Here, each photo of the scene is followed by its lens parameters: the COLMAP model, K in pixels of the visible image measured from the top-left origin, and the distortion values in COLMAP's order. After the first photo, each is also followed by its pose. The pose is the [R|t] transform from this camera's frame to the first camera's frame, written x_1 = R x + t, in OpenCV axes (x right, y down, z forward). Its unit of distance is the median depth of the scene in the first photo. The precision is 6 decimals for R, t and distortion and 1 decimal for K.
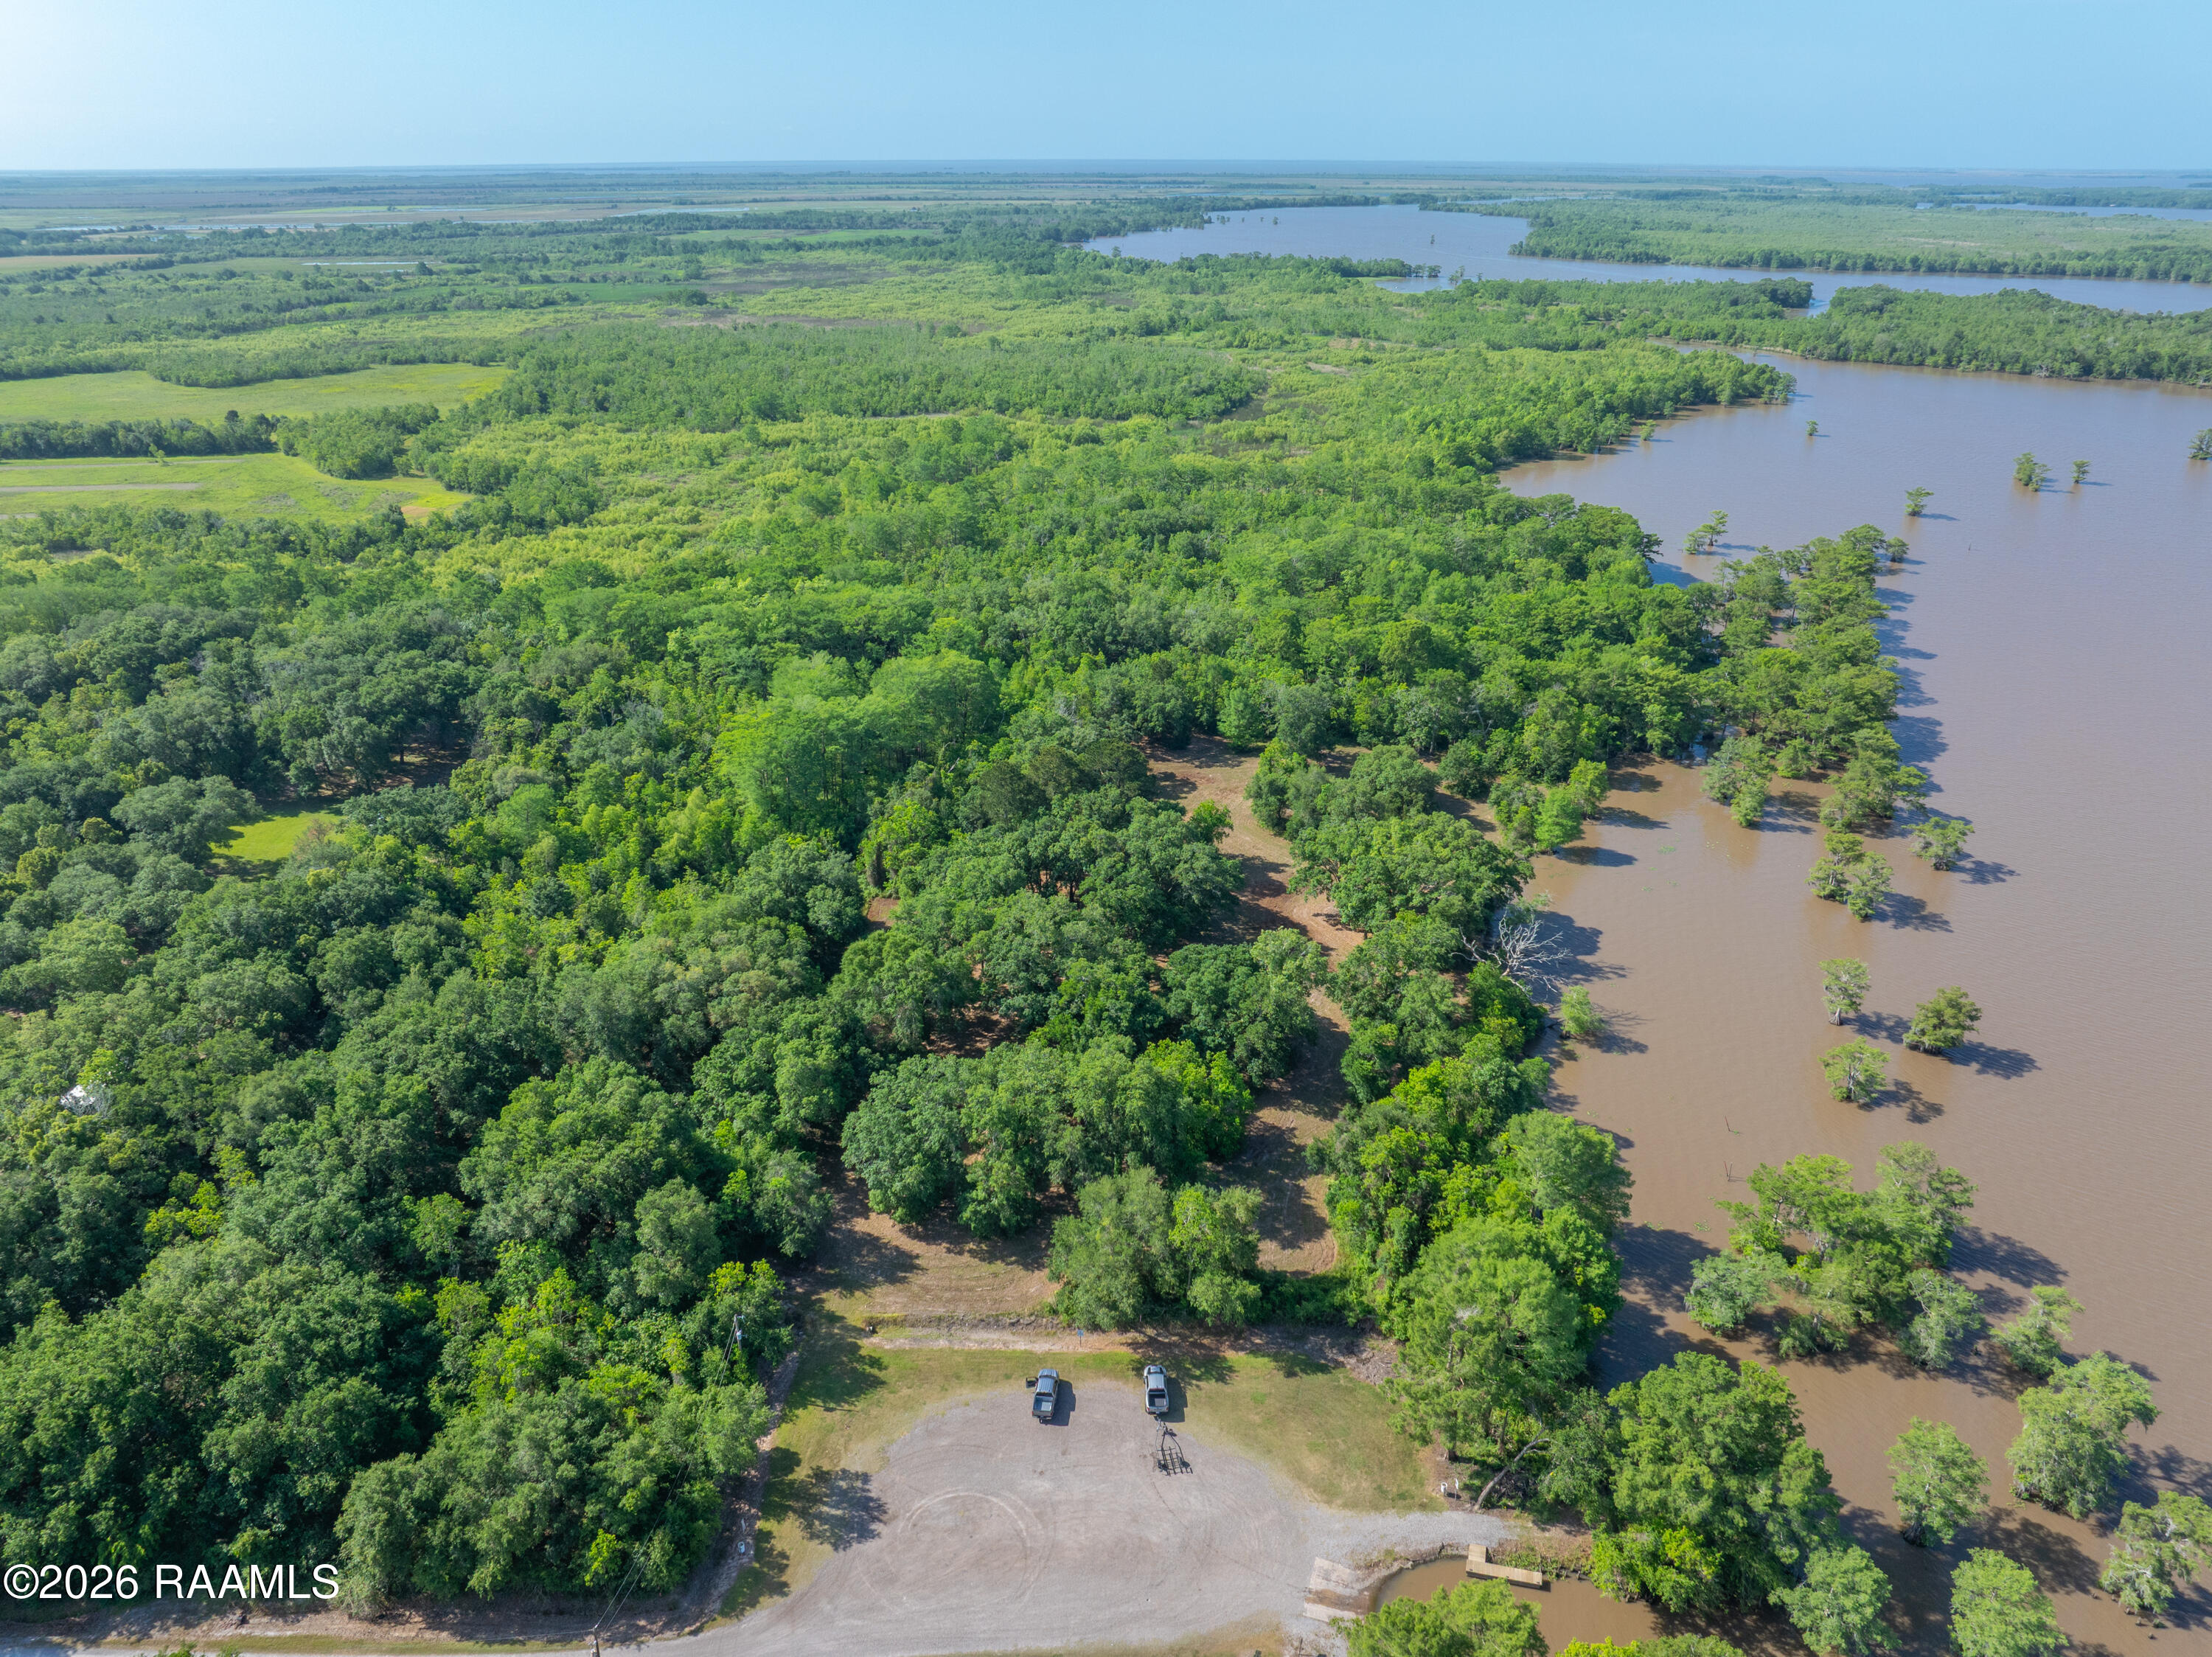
lens RADIAL K [[1540.7, 0, 1106.0], [0, 1540.7, 828.5], [0, 0, 1]] dist [-0.053409, 0.026795]
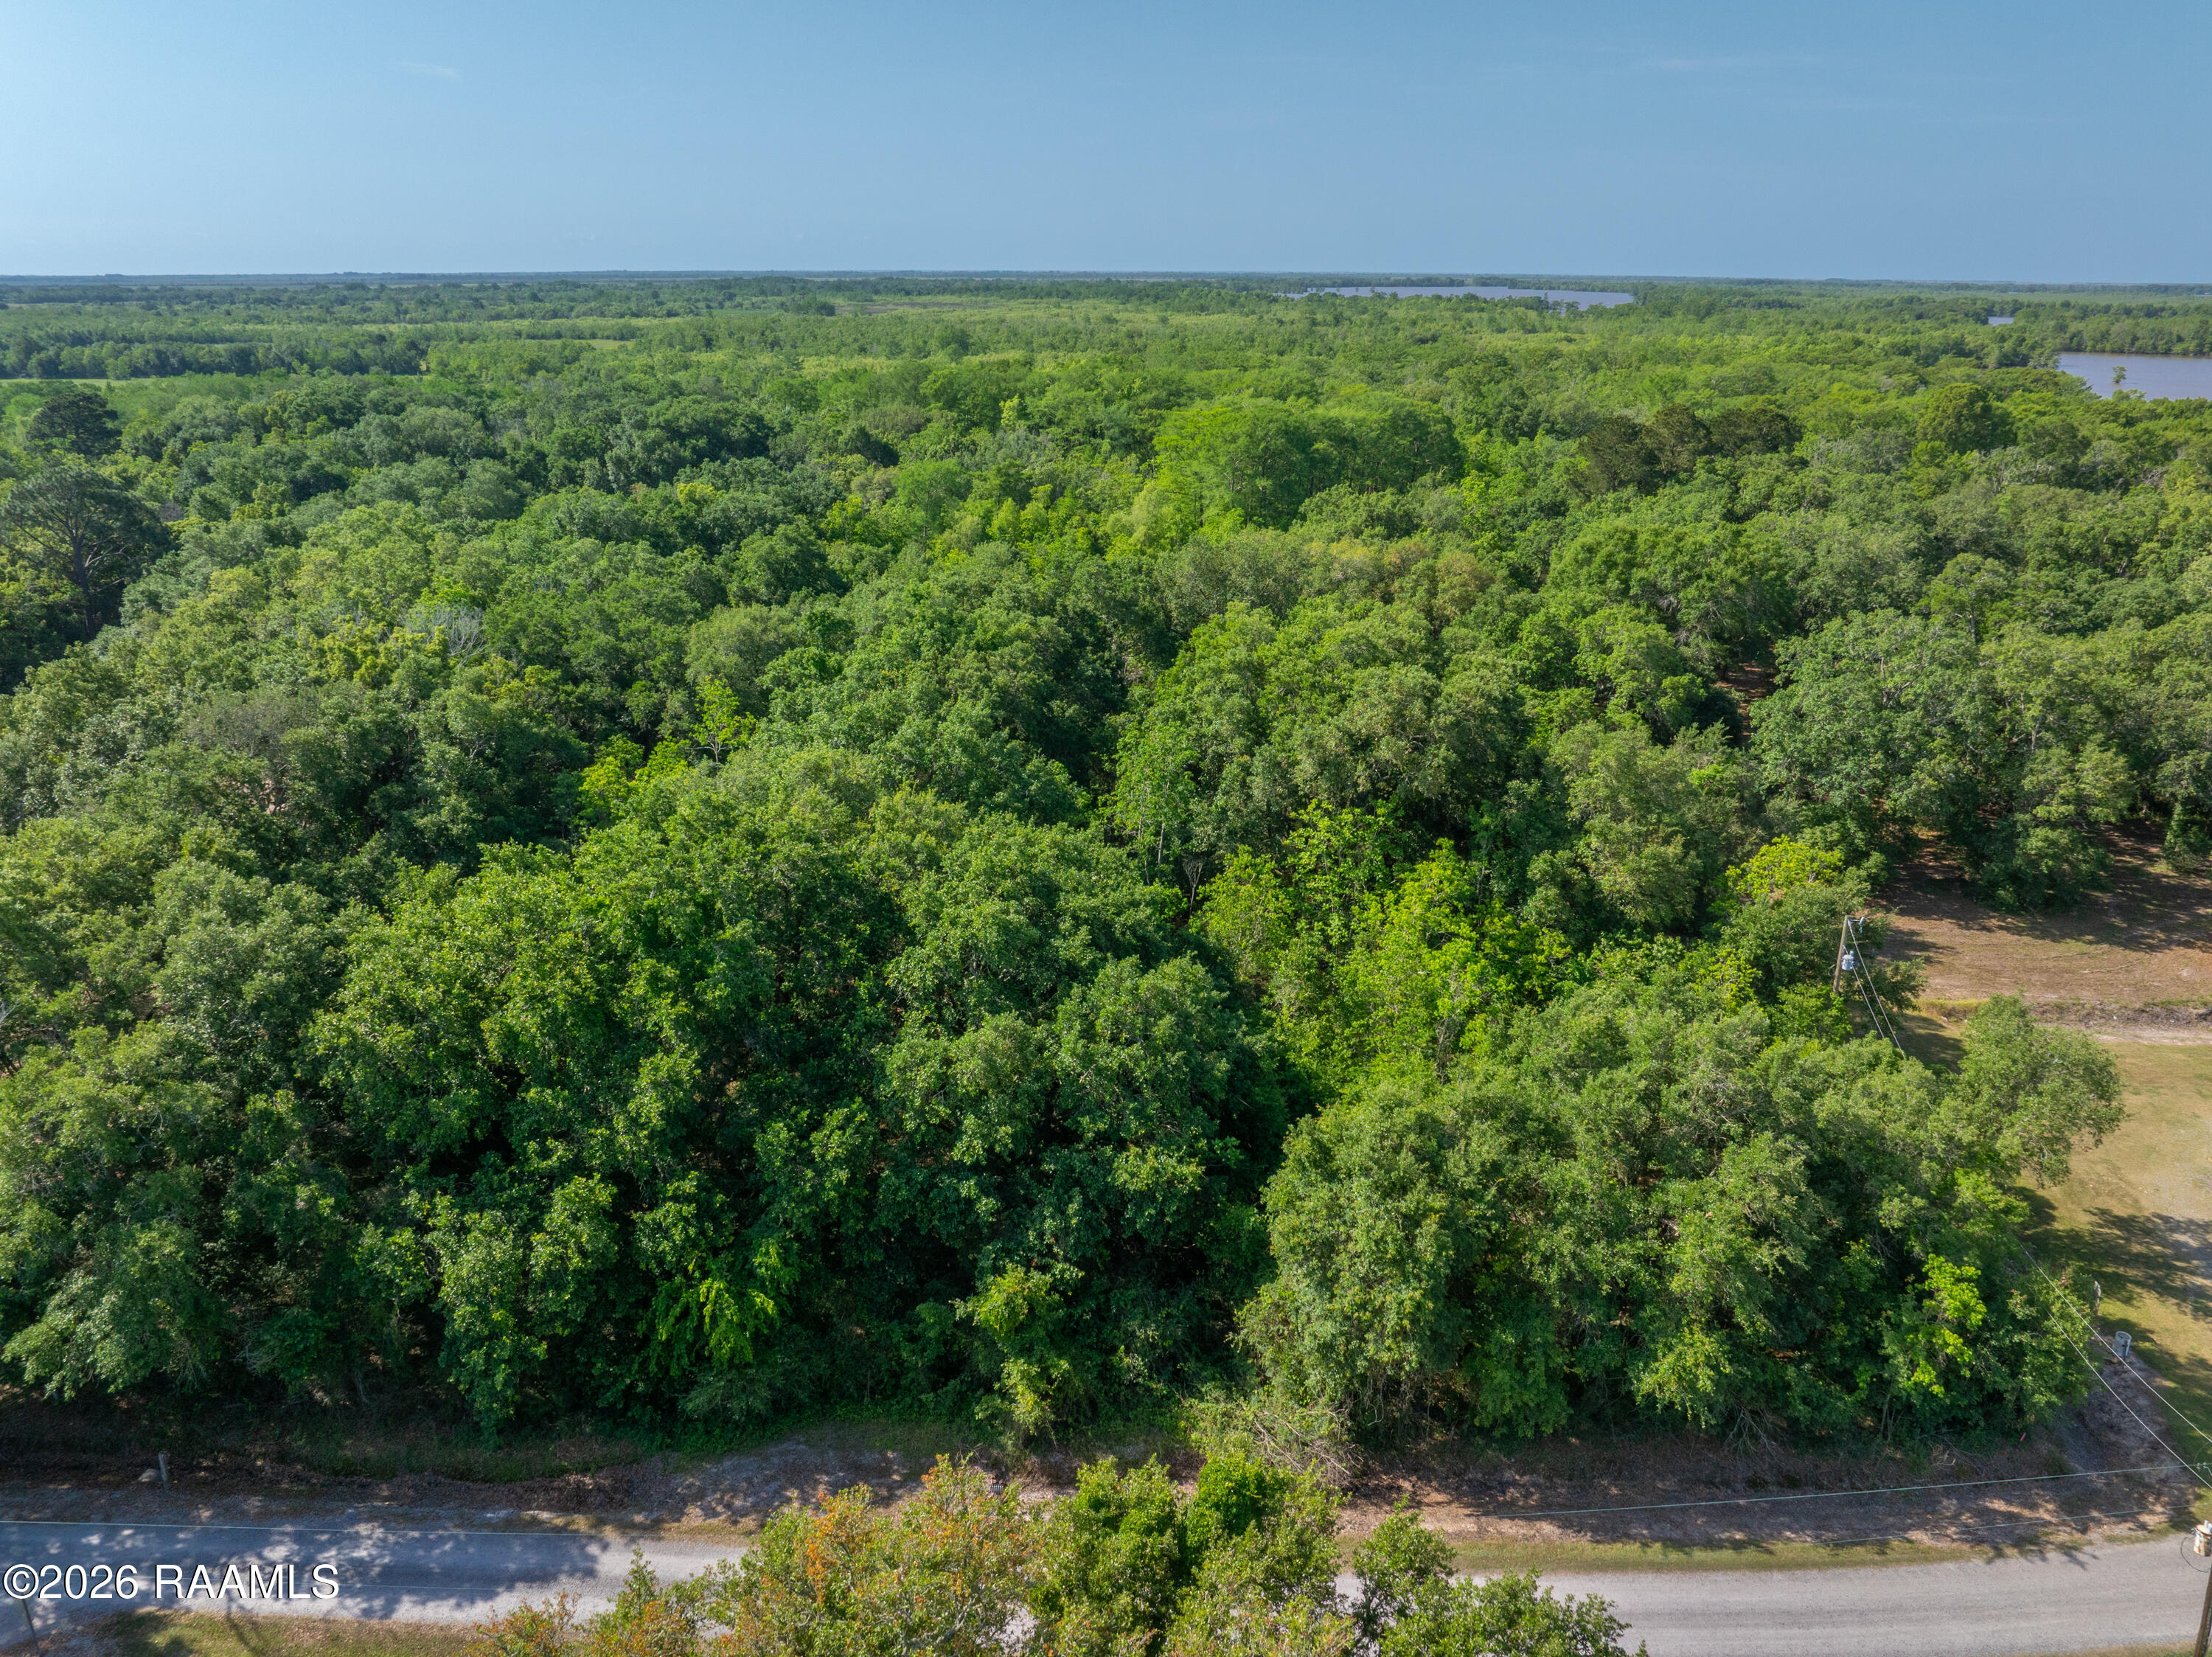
lens RADIAL K [[1540.6, 0, 1106.0], [0, 1540.6, 828.5], [0, 0, 1]] dist [-0.058545, 0.026819]
pose [[0.999535, 0.014192, -0.026997, -0.154940], [-0.016018, 0.997511, -0.068663, 0.108882], [0.025956, 0.069064, 0.997275, 0.169129]]
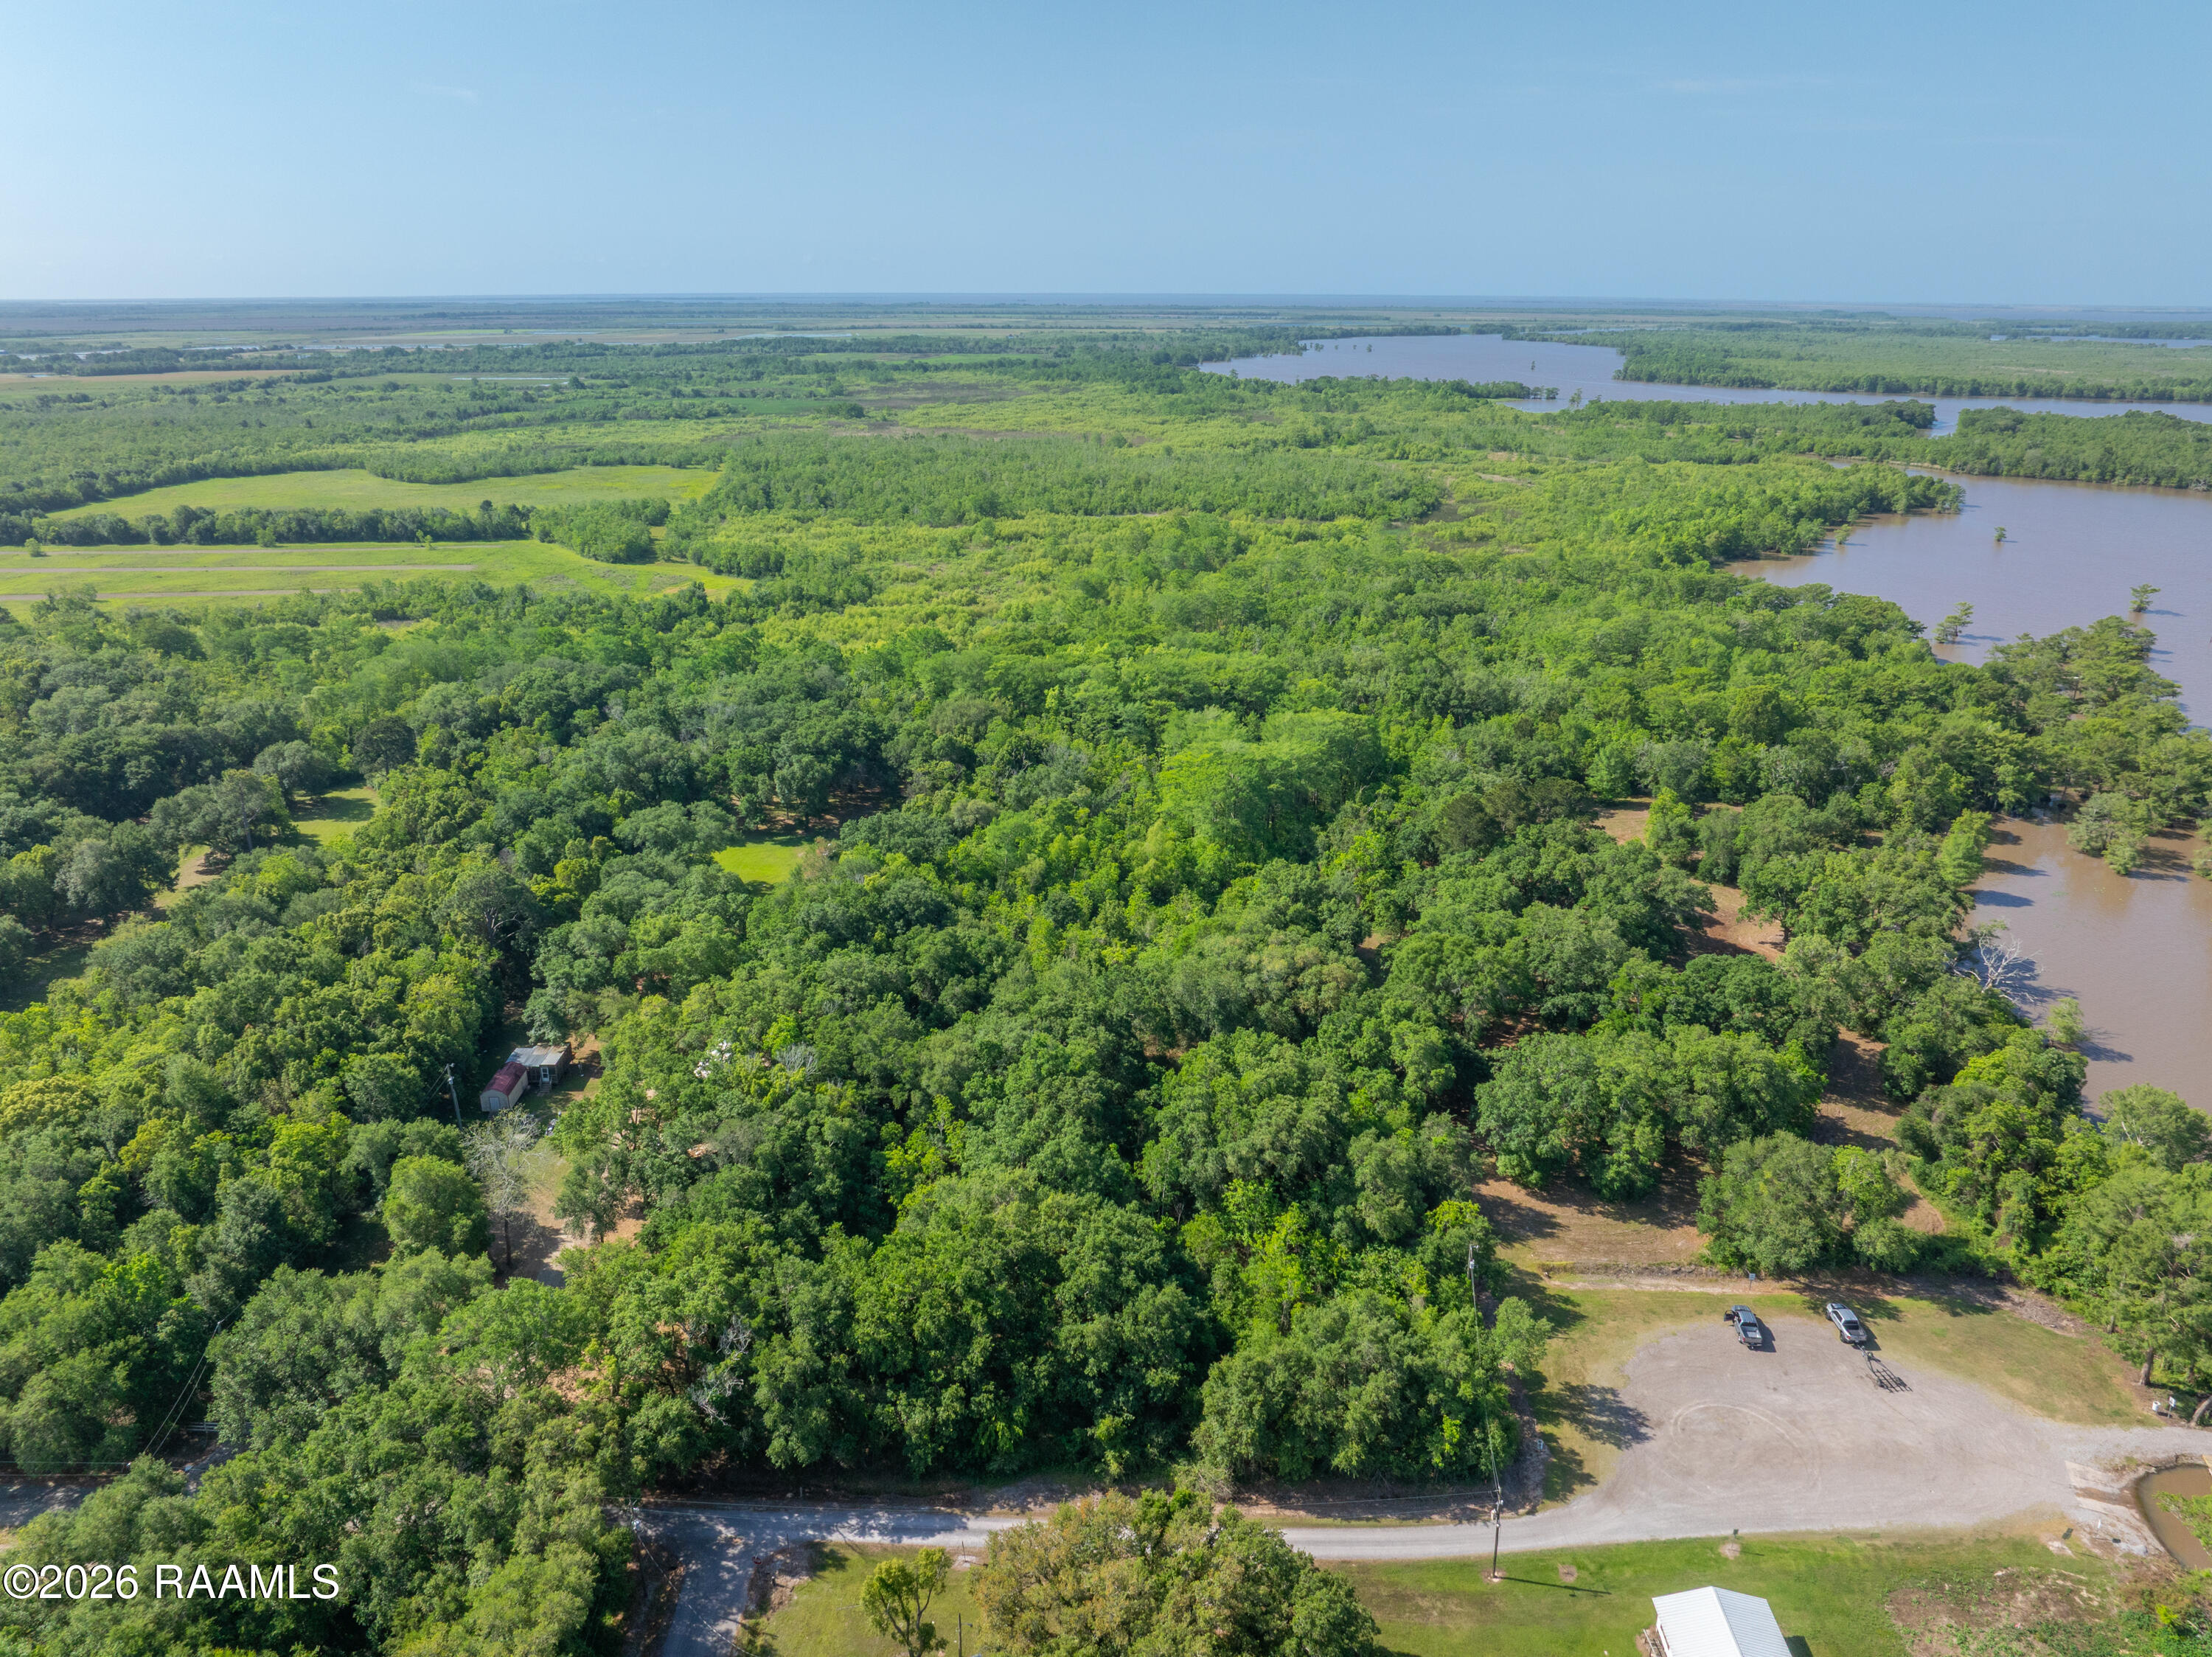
lens RADIAL K [[1540.7, 0, 1106.0], [0, 1540.7, 828.5], [0, 0, 1]] dist [-0.053409, 0.026795]
pose [[0.999438, 0.014149, -0.030395, -0.157482], [-0.016454, 0.996898, -0.076967, 0.036638], [0.029212, 0.077423, 0.996570, -0.039414]]
